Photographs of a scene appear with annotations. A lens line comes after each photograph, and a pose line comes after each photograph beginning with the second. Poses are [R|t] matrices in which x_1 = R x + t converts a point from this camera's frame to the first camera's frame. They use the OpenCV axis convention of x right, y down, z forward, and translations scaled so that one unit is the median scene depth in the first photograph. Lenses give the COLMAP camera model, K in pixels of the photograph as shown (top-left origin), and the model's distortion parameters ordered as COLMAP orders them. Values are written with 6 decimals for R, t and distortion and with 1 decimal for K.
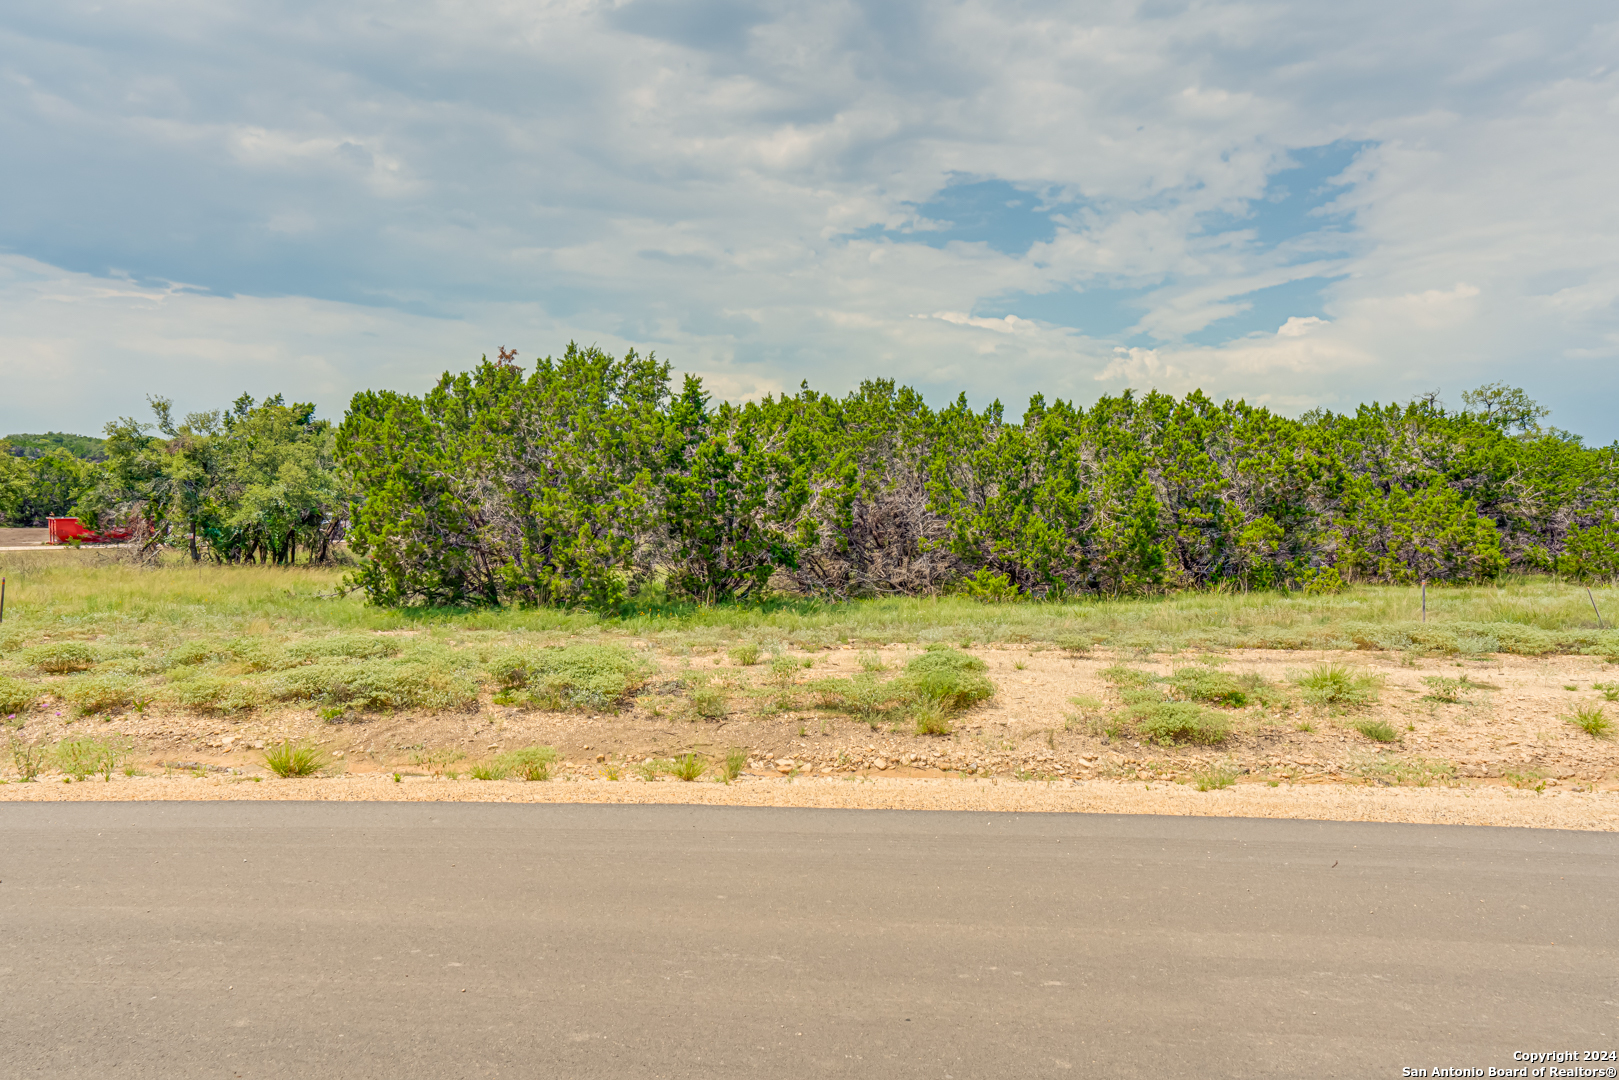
lens RADIAL K [[979.0, 0, 809.7], [0, 979.0, 531.7], [0, 0, 1]] dist [0.002384, 0.001538]
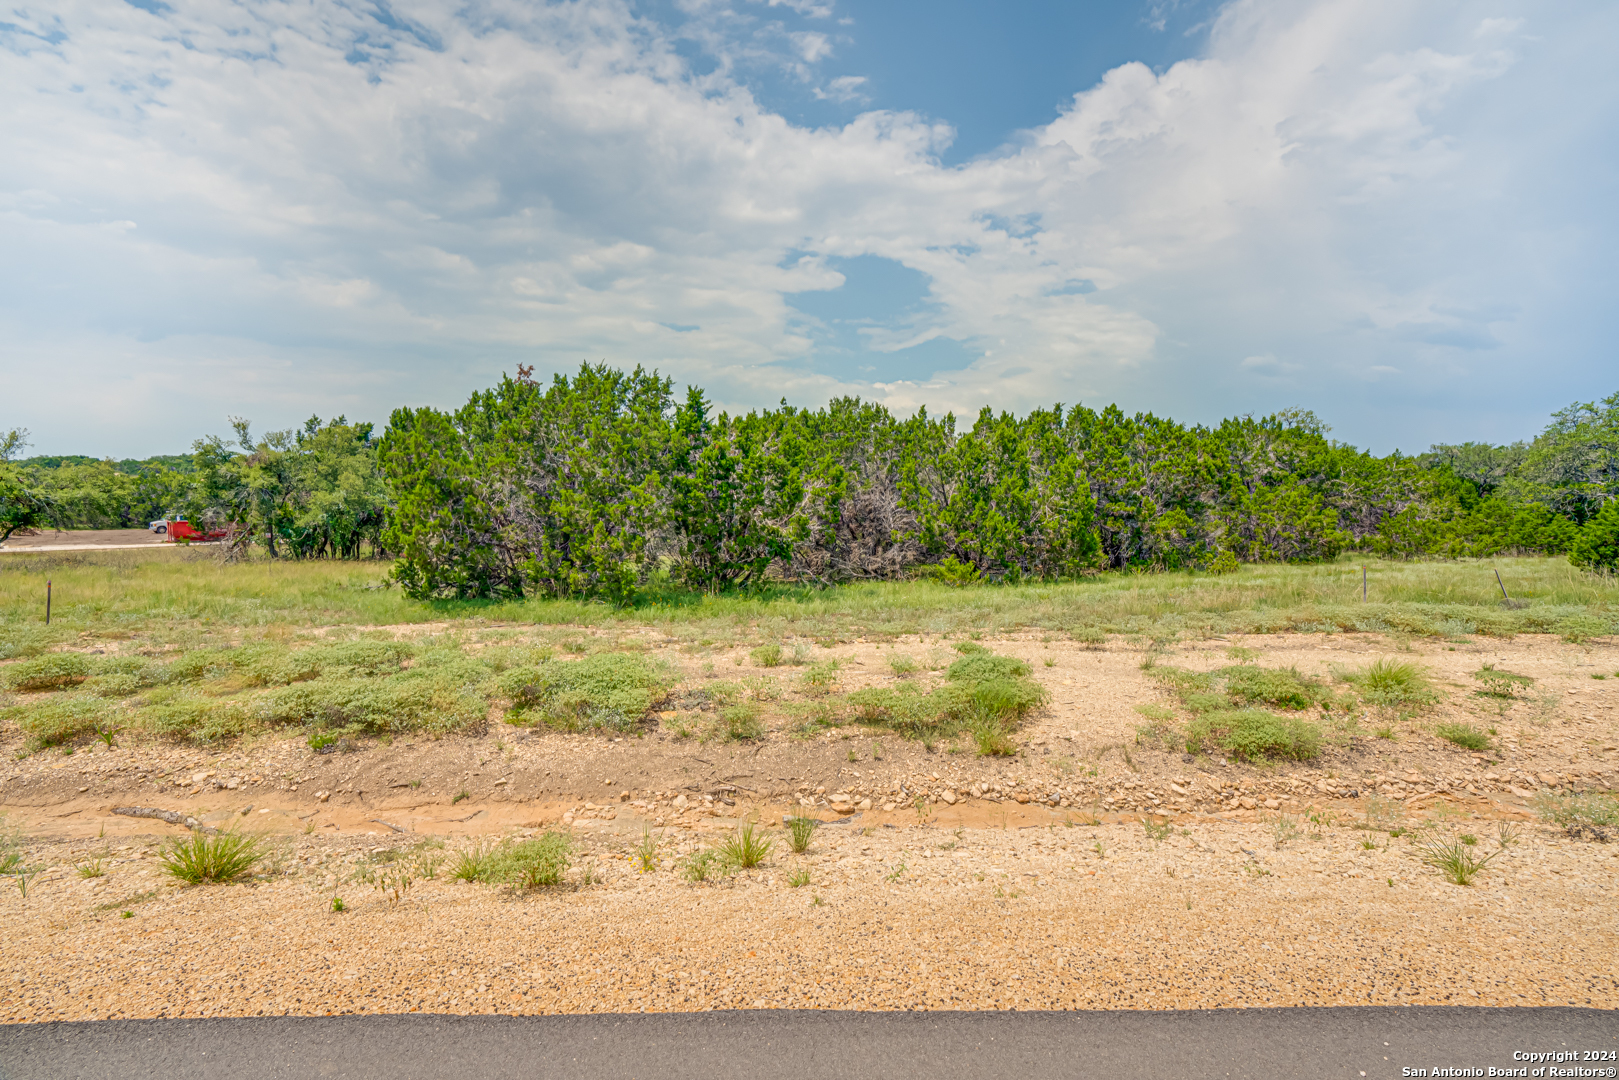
lens RADIAL K [[727.8, 0, 804.1], [0, 727.8, 536.7], [0, 0, 1]] dist [-0.055356, 0.023031]
pose [[0.998636, -0.012536, 0.050694, -0.039376], [0.011607, 0.999760, 0.018586, -0.004065], [-0.050915, -0.017972, 0.998541, 0.166427]]
